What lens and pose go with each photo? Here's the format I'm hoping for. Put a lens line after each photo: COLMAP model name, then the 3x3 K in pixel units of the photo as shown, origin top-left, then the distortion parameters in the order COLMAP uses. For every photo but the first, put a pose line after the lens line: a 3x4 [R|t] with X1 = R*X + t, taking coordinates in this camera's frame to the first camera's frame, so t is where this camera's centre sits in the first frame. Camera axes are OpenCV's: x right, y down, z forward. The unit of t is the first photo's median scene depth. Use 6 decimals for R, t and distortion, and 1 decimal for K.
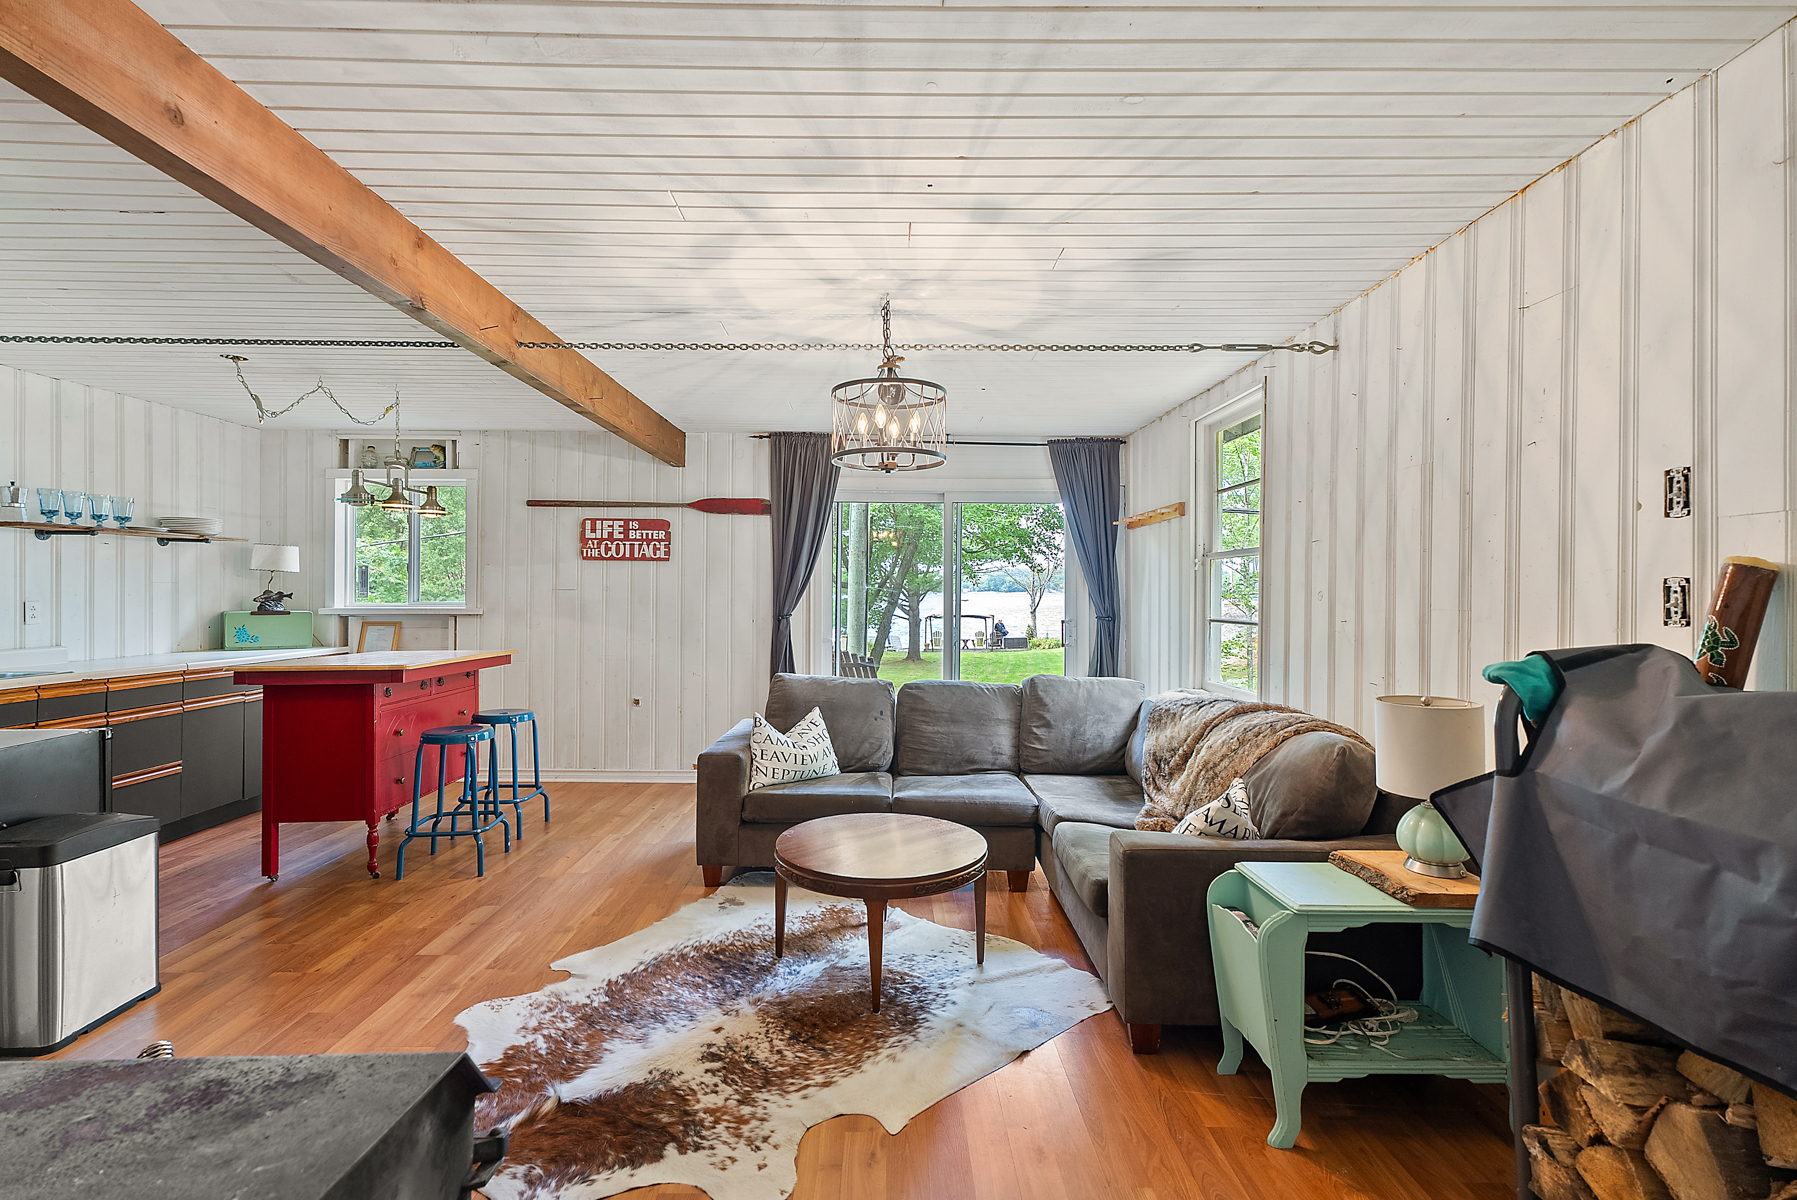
lens RADIAL K [[810.3, 0, 894.5], [0, 810.3, 595.6], [0, 0, 1]] dist [0.010736, -0.002175]
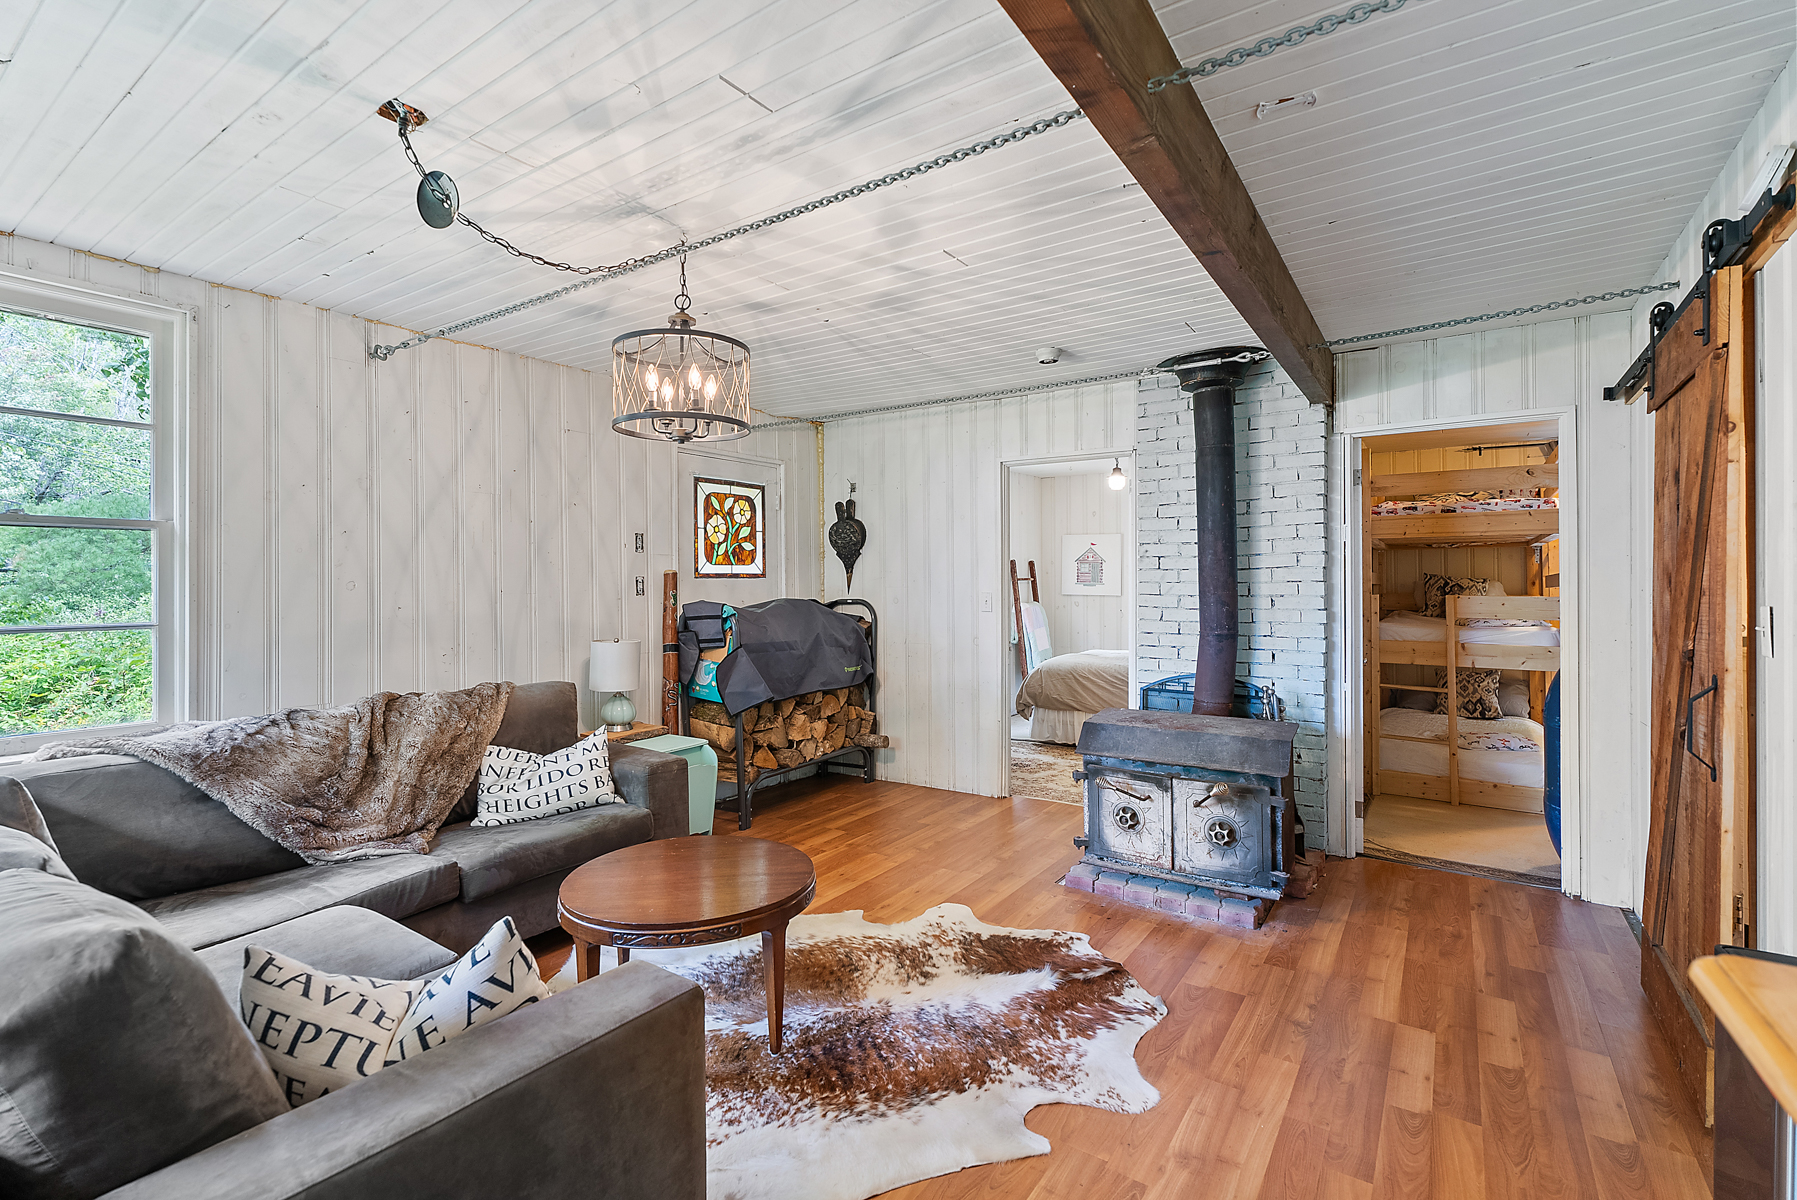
lens RADIAL K [[810.3, 0, 892.9], [0, 810.3, 589.3], [0, 0, 1]] dist [0.010736, -0.002175]
pose [[-0.816779, -0.008315, 0.576891, -0.673428], [-0.000109, 0.999898, 0.014259, -0.009460], [-0.576951, 0.011583, -0.816697, 1.554502]]
